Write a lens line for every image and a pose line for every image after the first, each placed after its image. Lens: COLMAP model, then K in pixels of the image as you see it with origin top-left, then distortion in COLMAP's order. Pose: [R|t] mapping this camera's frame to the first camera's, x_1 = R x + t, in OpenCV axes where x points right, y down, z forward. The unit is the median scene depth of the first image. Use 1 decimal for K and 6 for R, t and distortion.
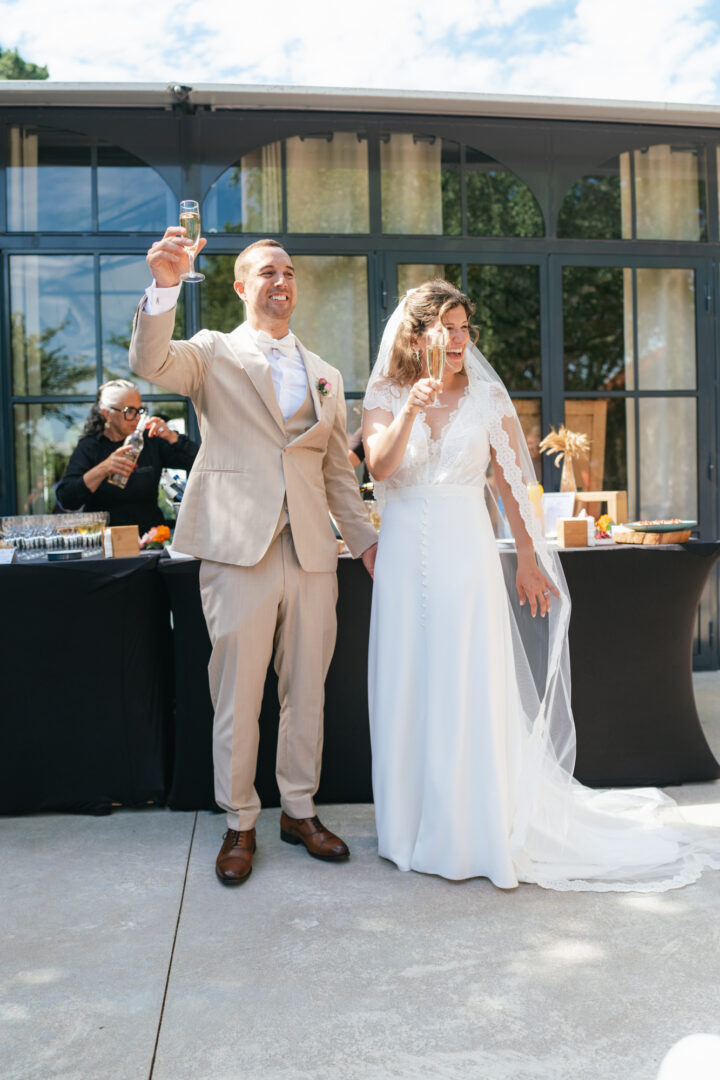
lens RADIAL K [[872.4, 0, 360.0], [0, 872.4, 540.0], [0, 0, 1]] dist [-0.005825, -0.000617]
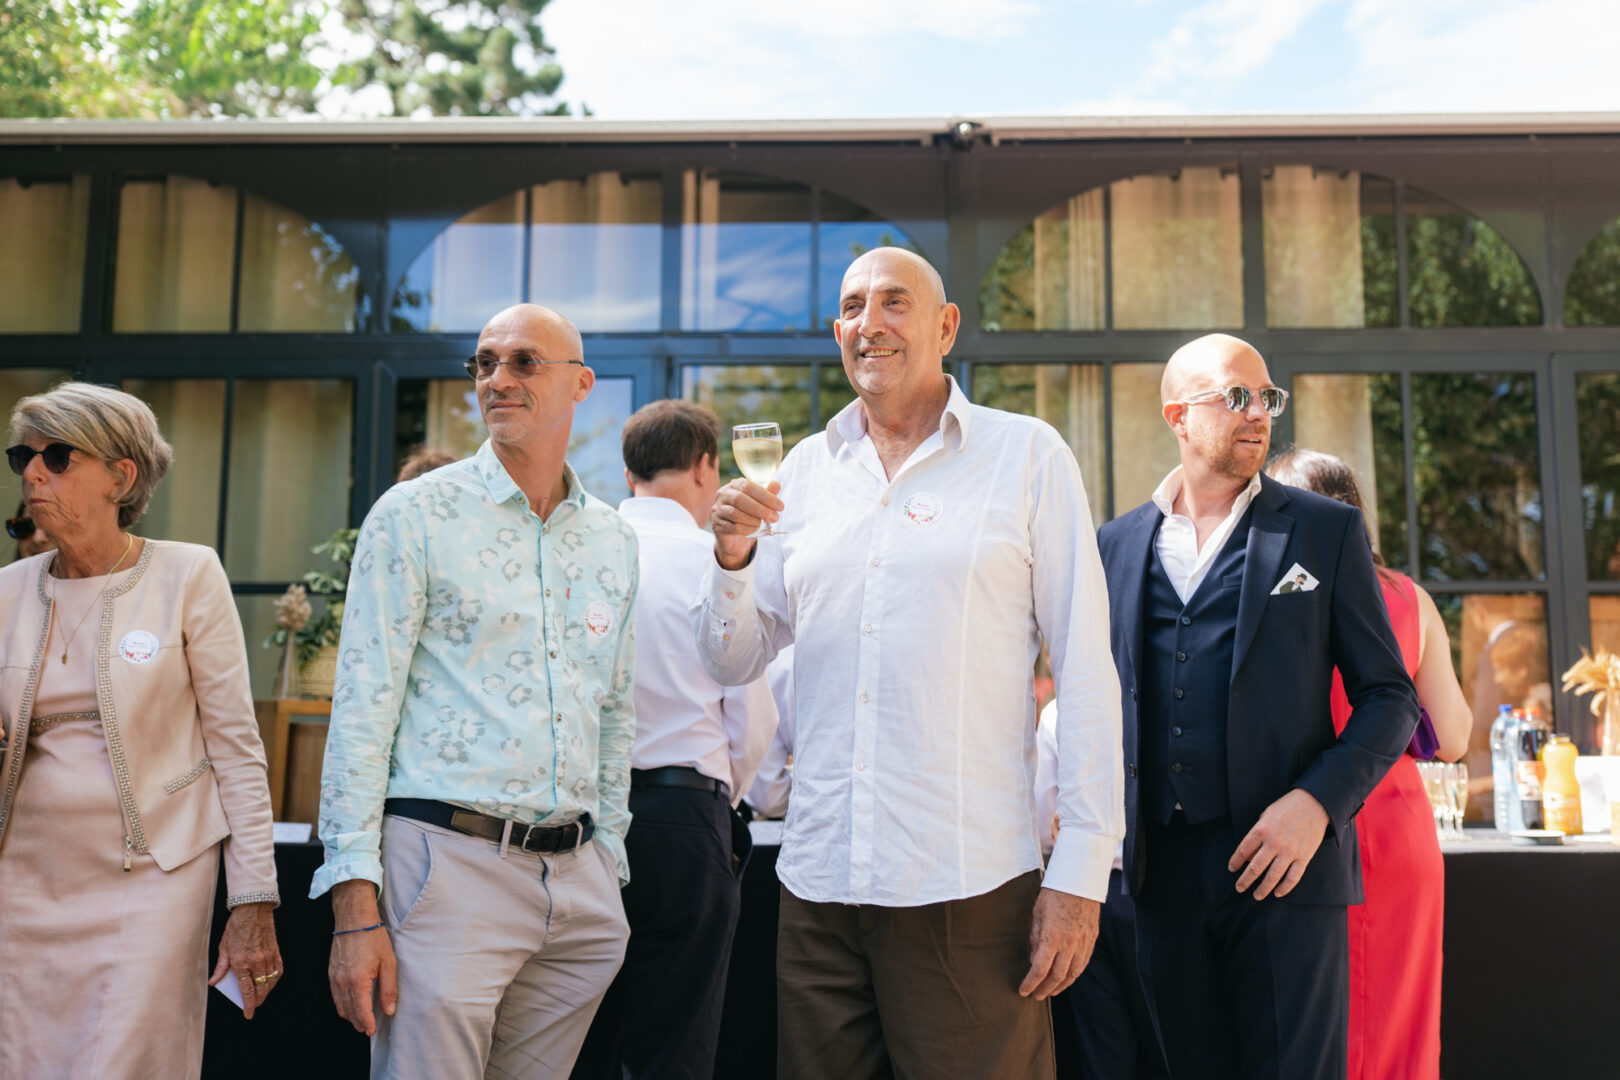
lens RADIAL K [[1748.3, 0, 810.0], [0, 1748.3, 540.0], [0, 0, 1]] dist [-0.004361, -0.010650]
pose [[0.986808, 0.008950, -0.161645, -0.090803], [-0.035485, 0.986148, -0.162029, 0.009915], [0.157956, 0.165627, 0.973457, -0.225153]]
